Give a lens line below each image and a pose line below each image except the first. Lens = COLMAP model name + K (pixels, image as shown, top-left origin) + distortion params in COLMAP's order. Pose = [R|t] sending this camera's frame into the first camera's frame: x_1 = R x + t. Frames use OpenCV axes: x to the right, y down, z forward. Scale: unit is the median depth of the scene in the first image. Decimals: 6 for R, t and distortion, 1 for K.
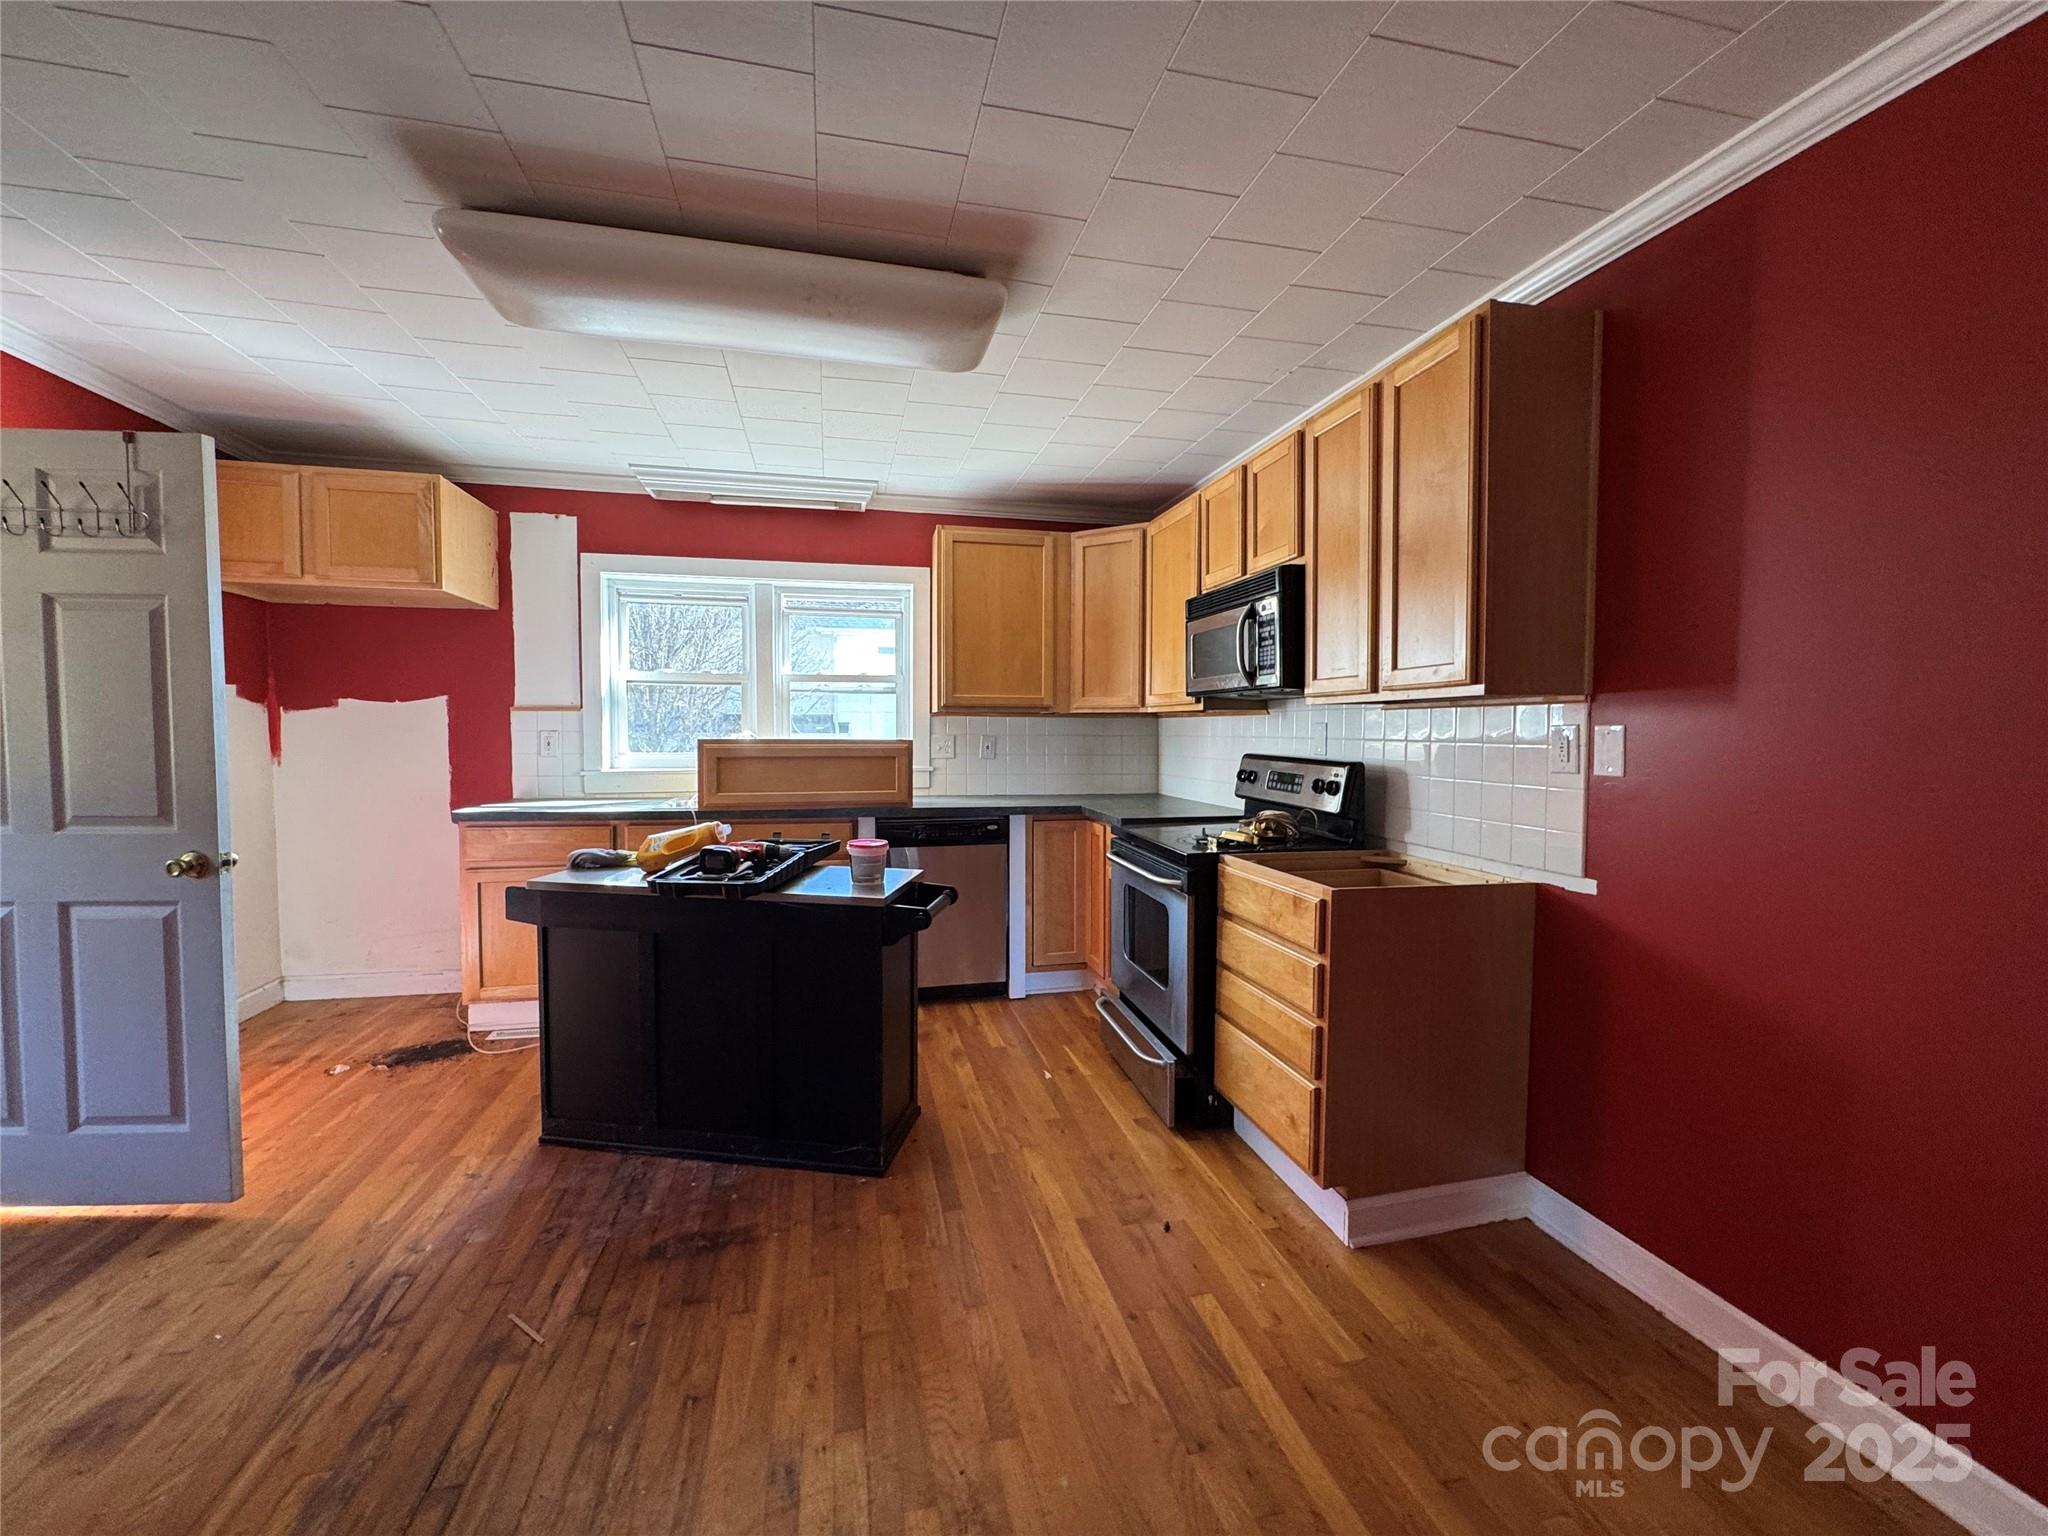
lens RADIAL K [[826.8, 0, 1024.0], [0, 826.8, 768.0], [0, 0, 1]] dist [-0.006886, 0.000079]
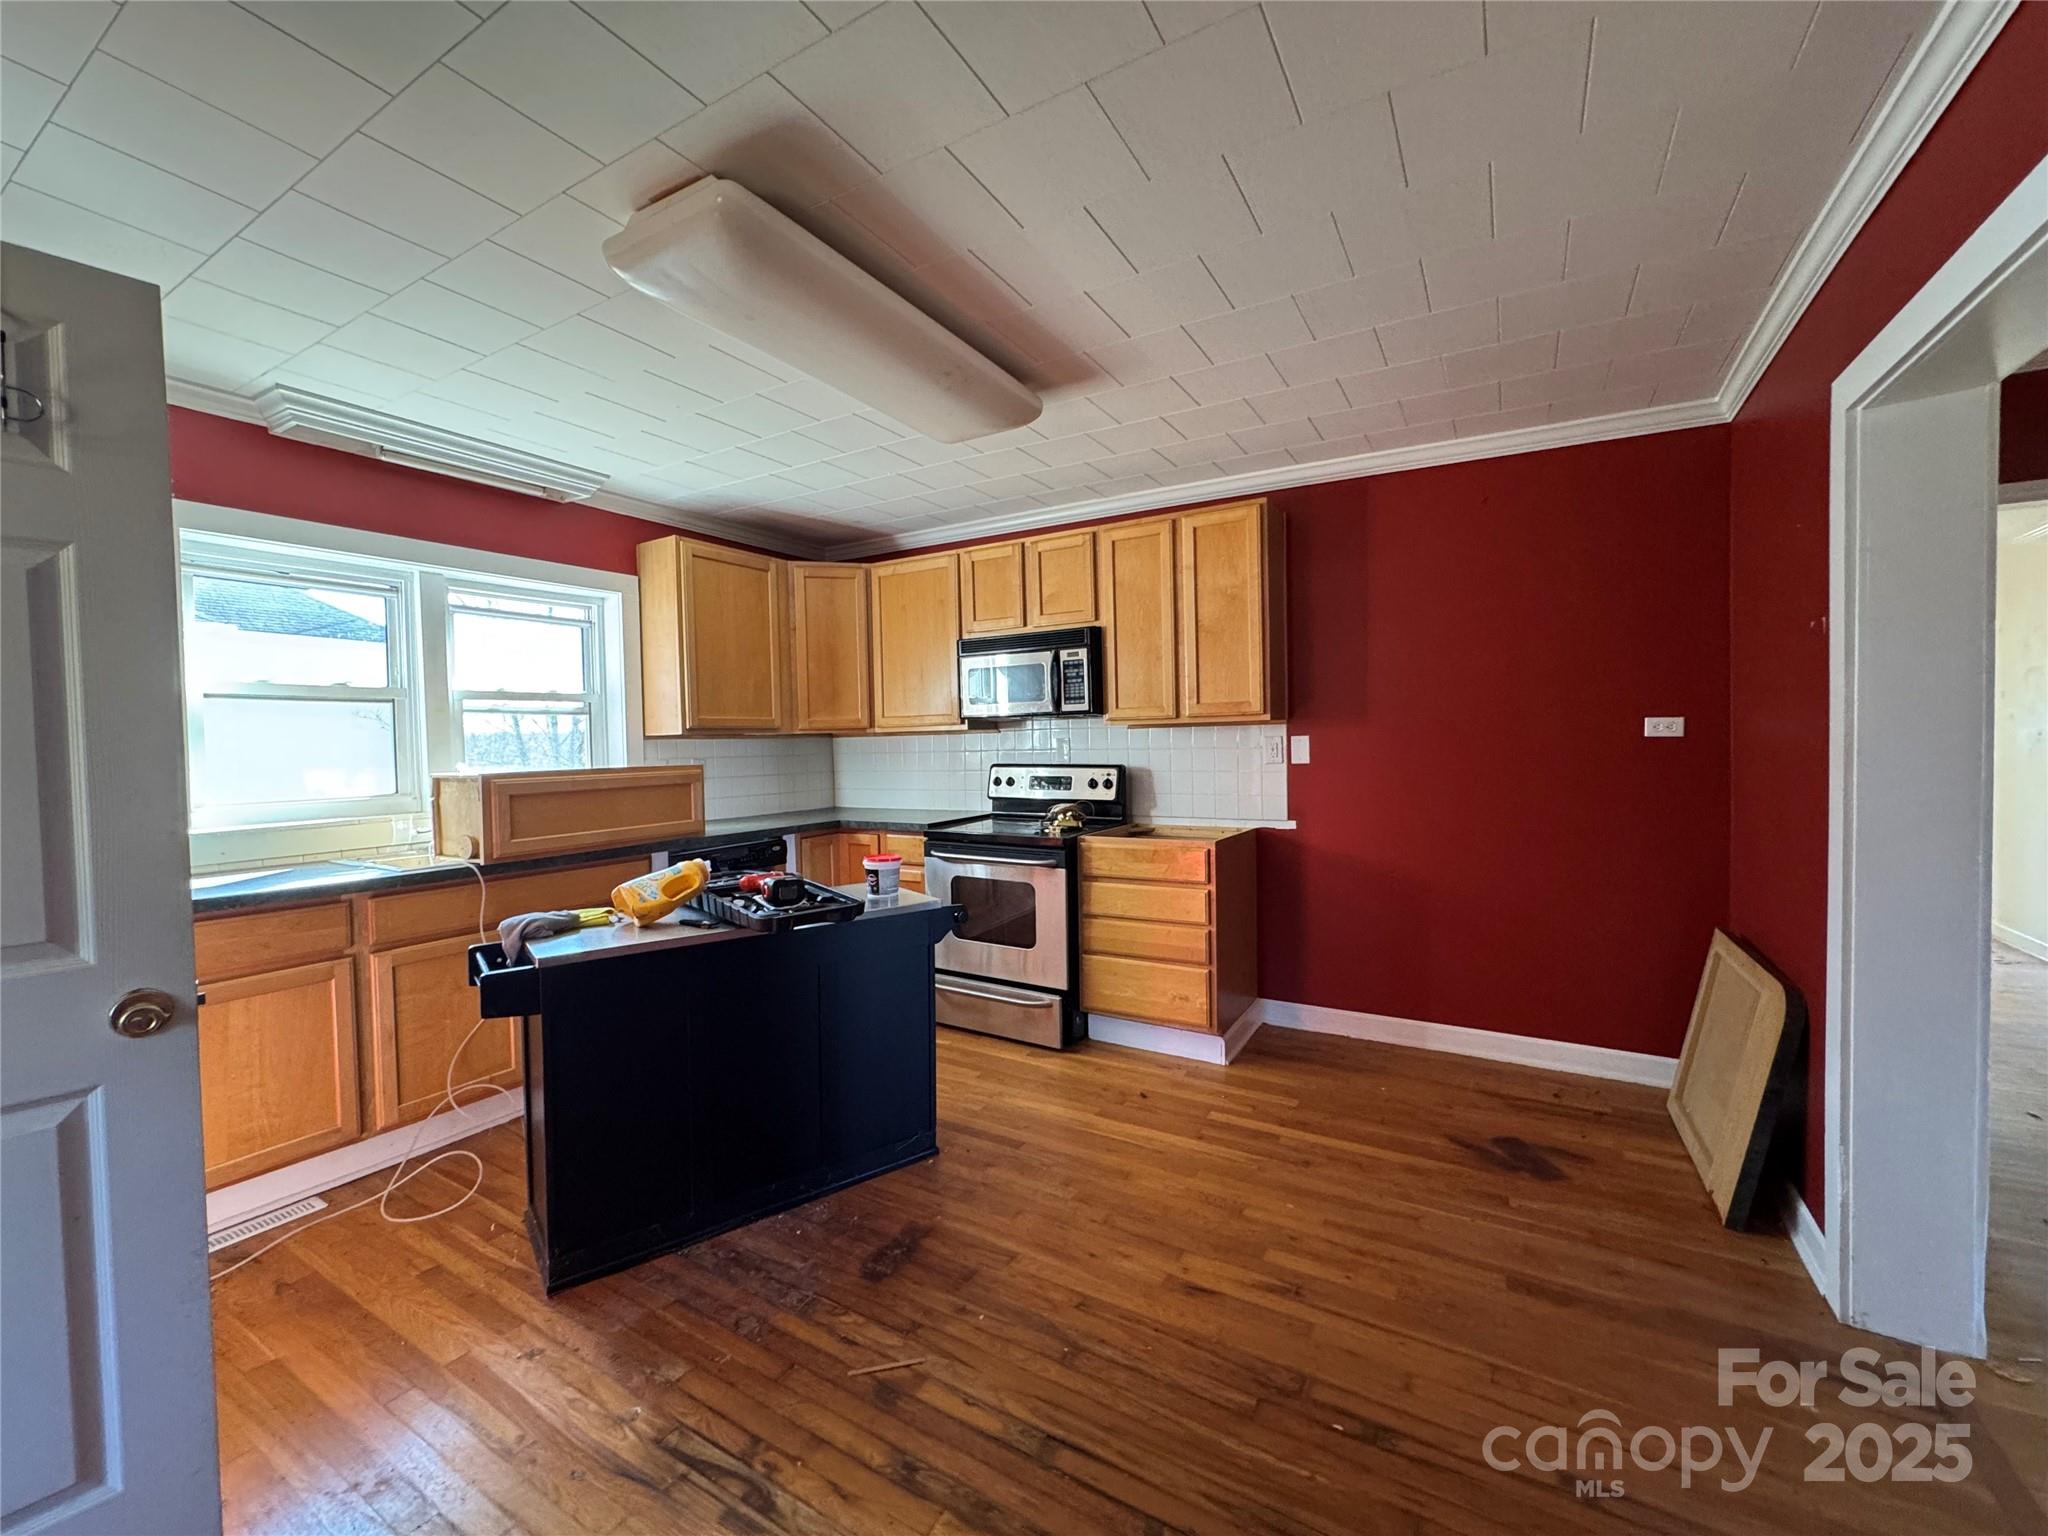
lens RADIAL K [[828.7, 0, 1024.0], [0, 828.7, 768.0], [0, 0, 1]] dist [-0.001841, -0.000180]
pose [[0.694269, -0.042902, 0.718436, -0.821098], [0.058111, 0.998304, 0.003459, -0.017460], [-0.717366, 0.039347, 0.695585, 0.116590]]
